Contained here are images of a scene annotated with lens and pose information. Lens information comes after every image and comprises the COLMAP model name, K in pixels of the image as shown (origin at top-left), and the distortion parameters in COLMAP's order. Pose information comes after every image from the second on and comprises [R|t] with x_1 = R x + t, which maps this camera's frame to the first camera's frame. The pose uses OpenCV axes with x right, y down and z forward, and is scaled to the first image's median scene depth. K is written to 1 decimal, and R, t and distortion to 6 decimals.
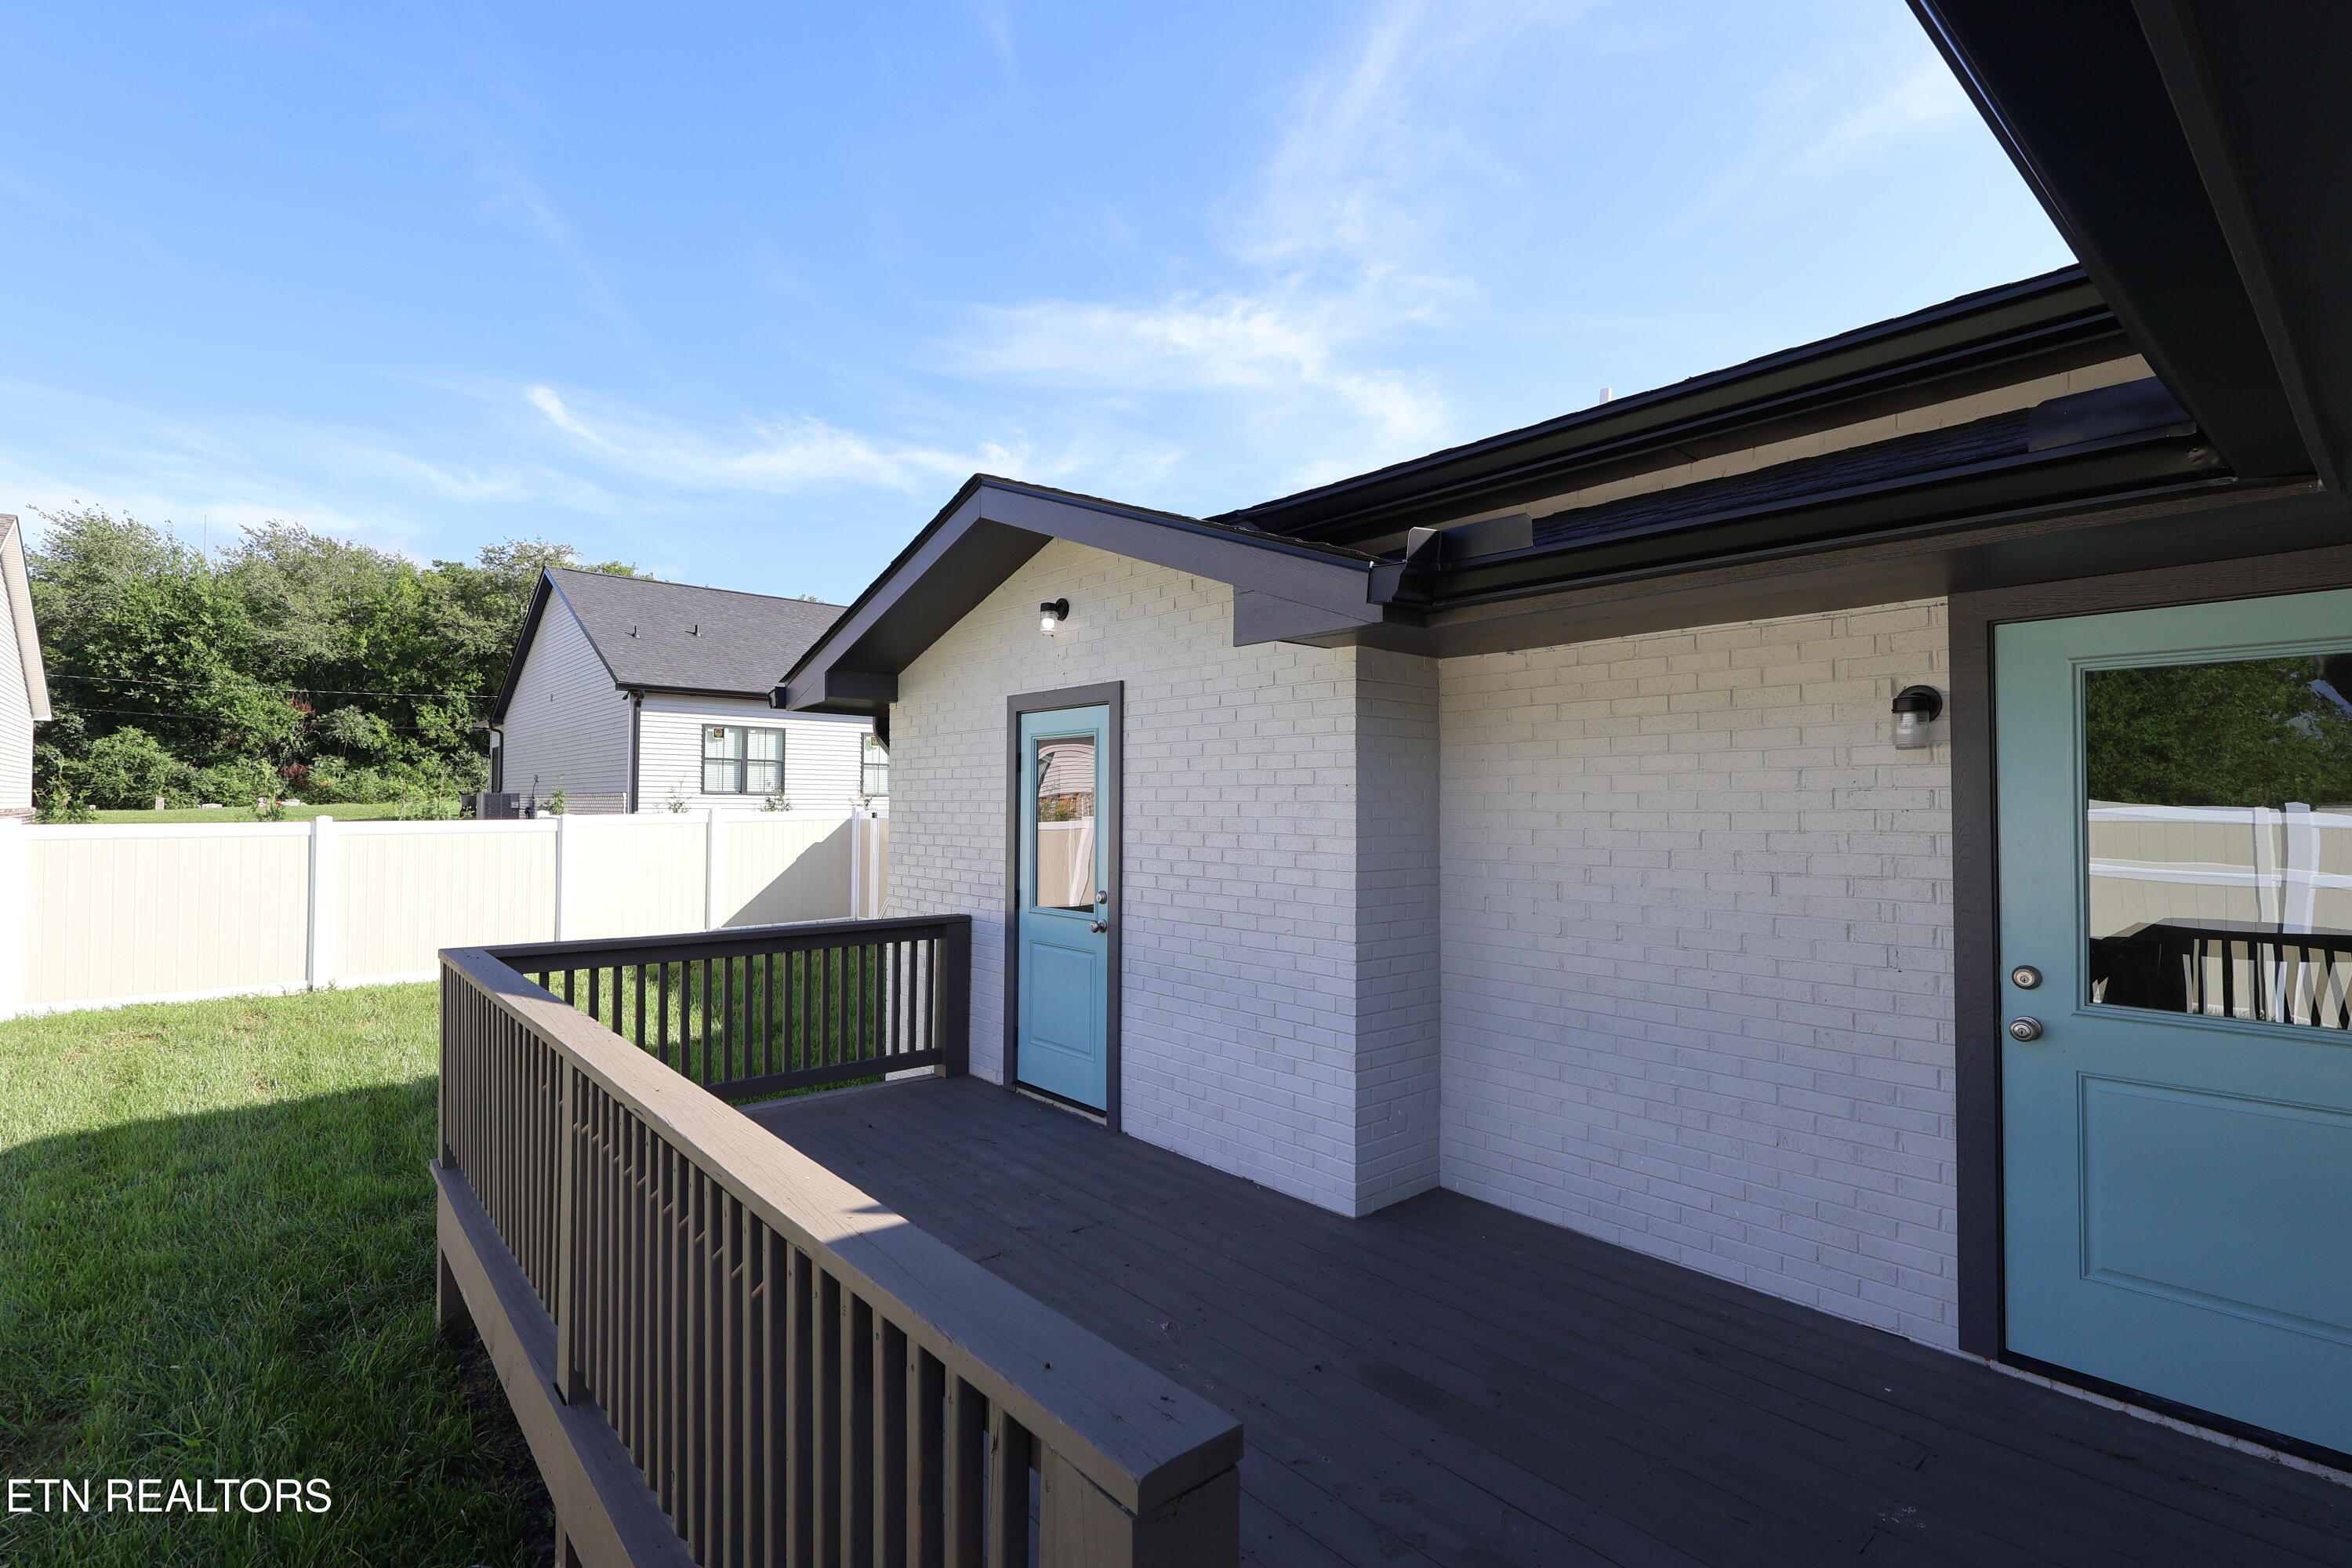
lens RADIAL K [[1101.4, 0, 1176.0], [0, 1101.4, 784.0], [0, 0, 1]] dist [-0.004301, -0.000327]
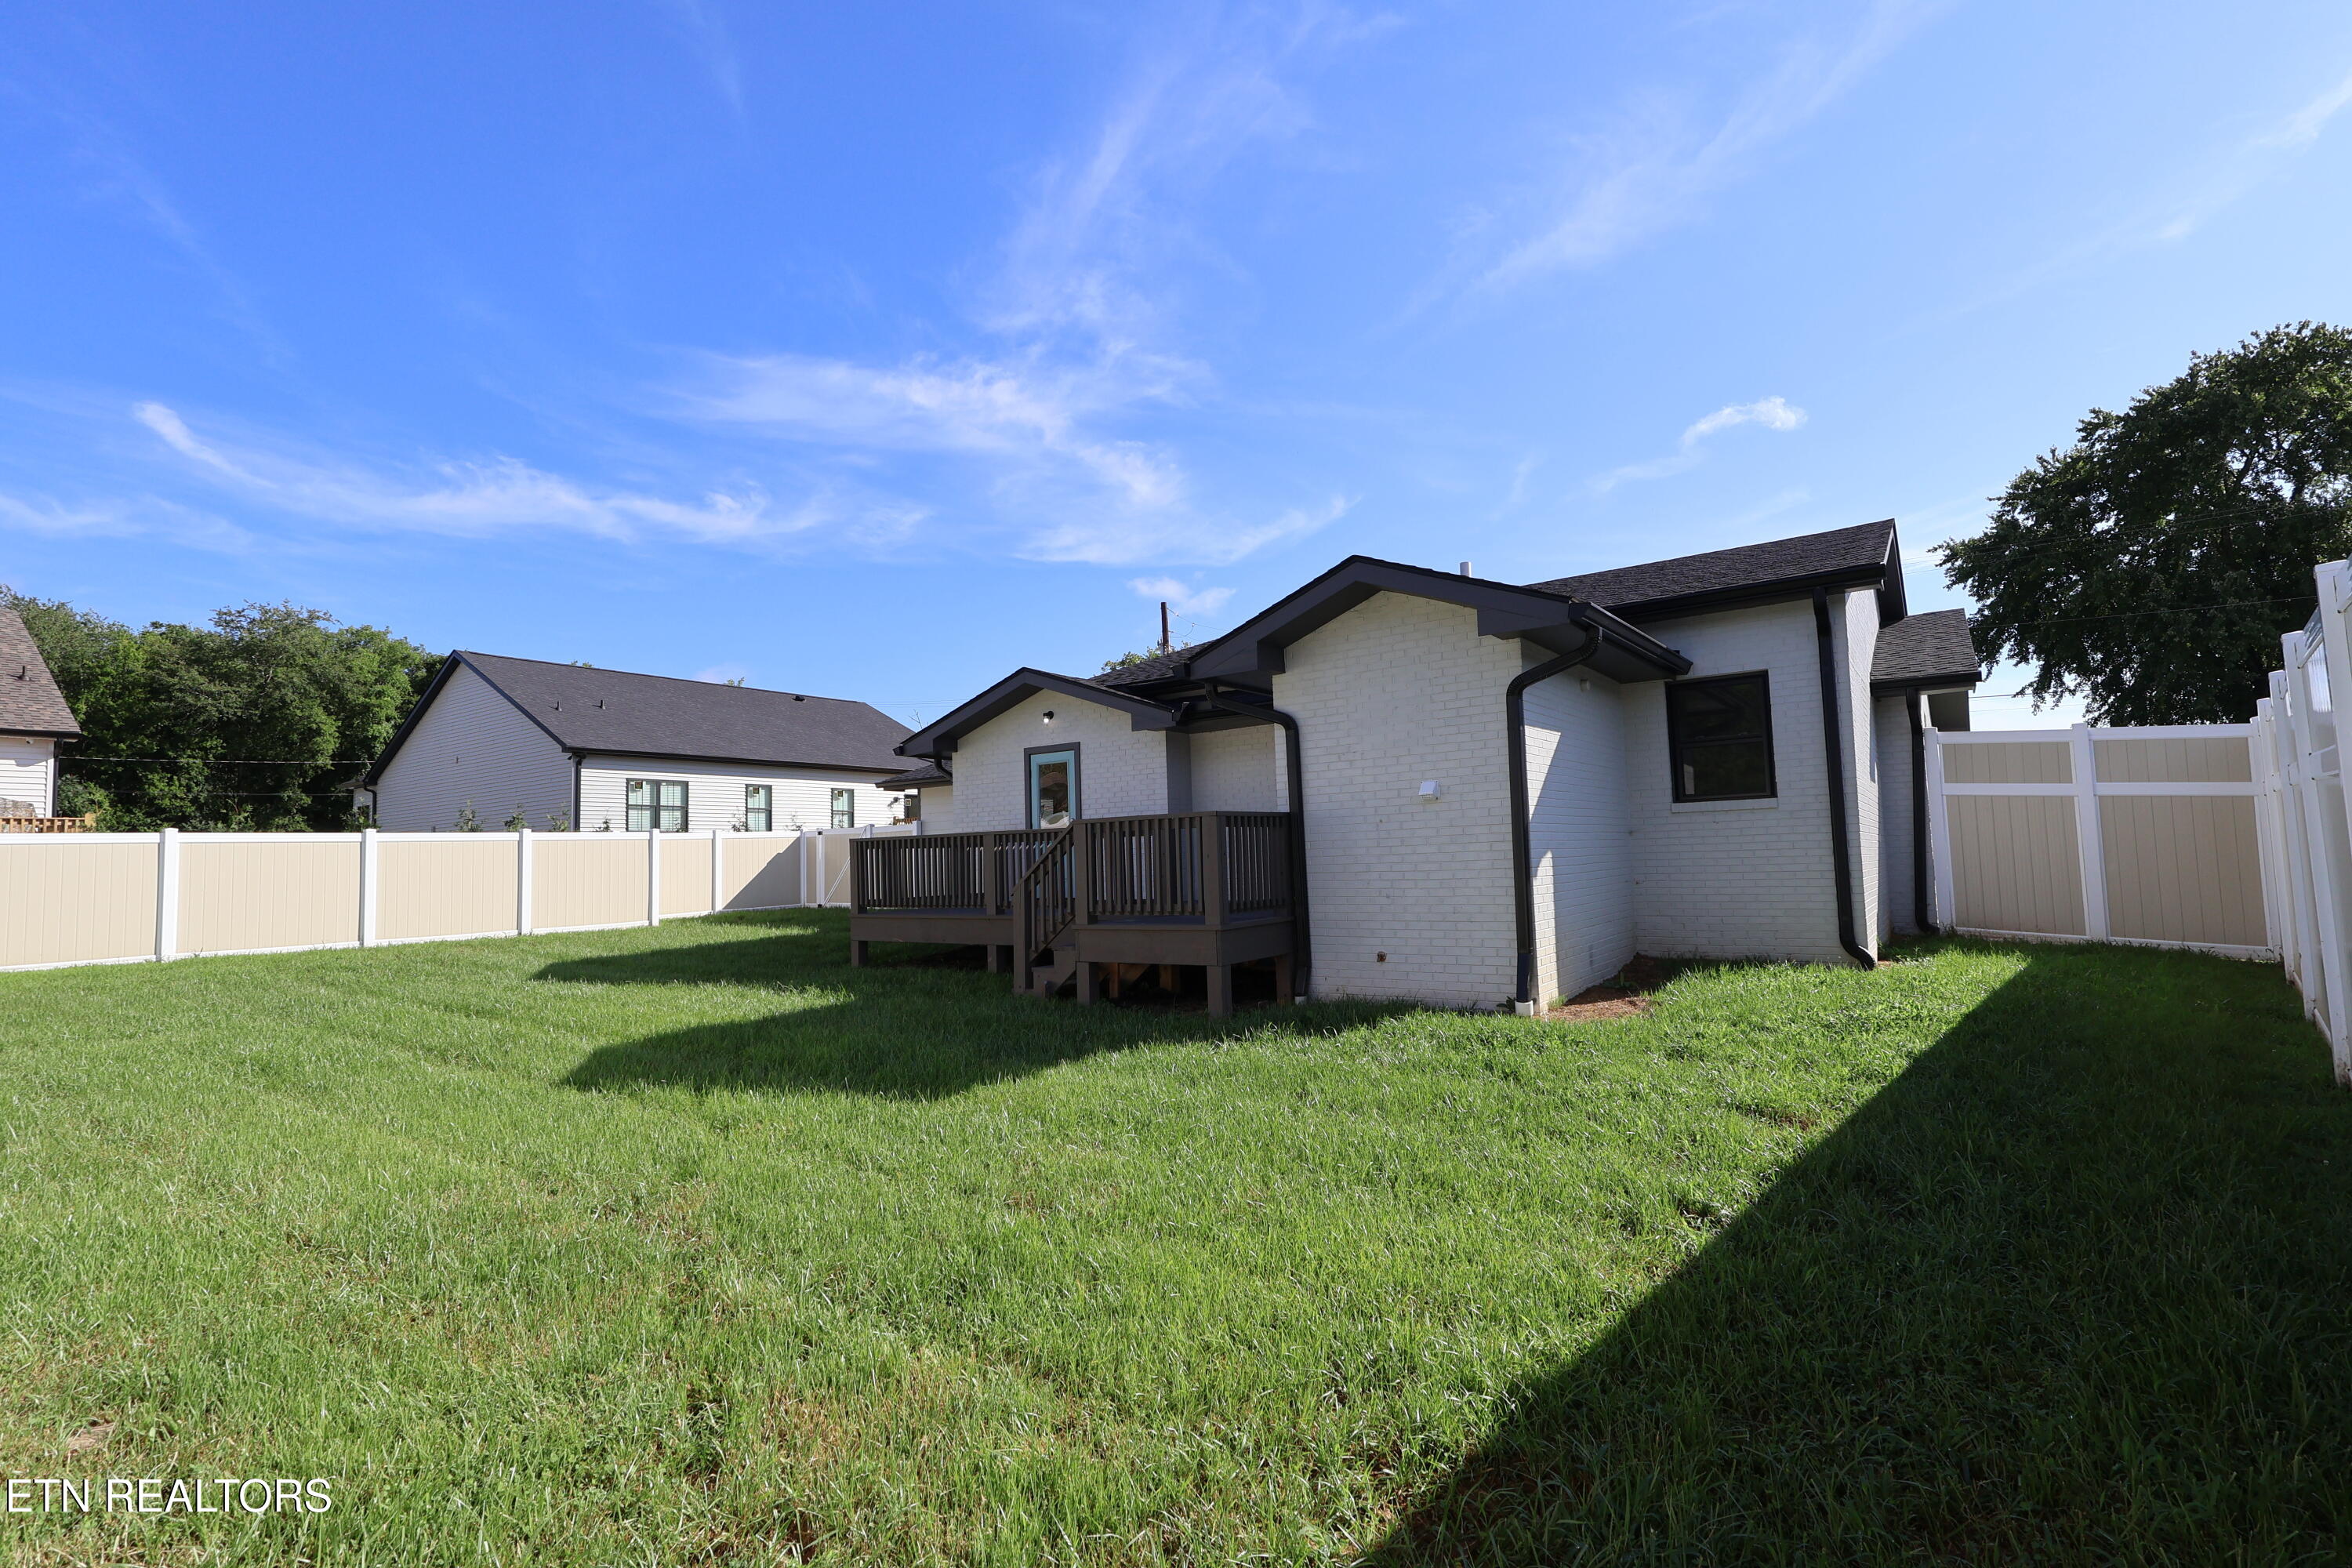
lens RADIAL K [[1101.4, 0, 1176.0], [0, 1101.4, 784.0], [0, 0, 1]] dist [-0.004301, -0.000327]
pose [[0.974548, -0.015975, 0.223608, -0.064917], [0.028176, 0.998277, -0.051477, 0.024429], [-0.222400, 0.056467, 0.973319, -0.262475]]
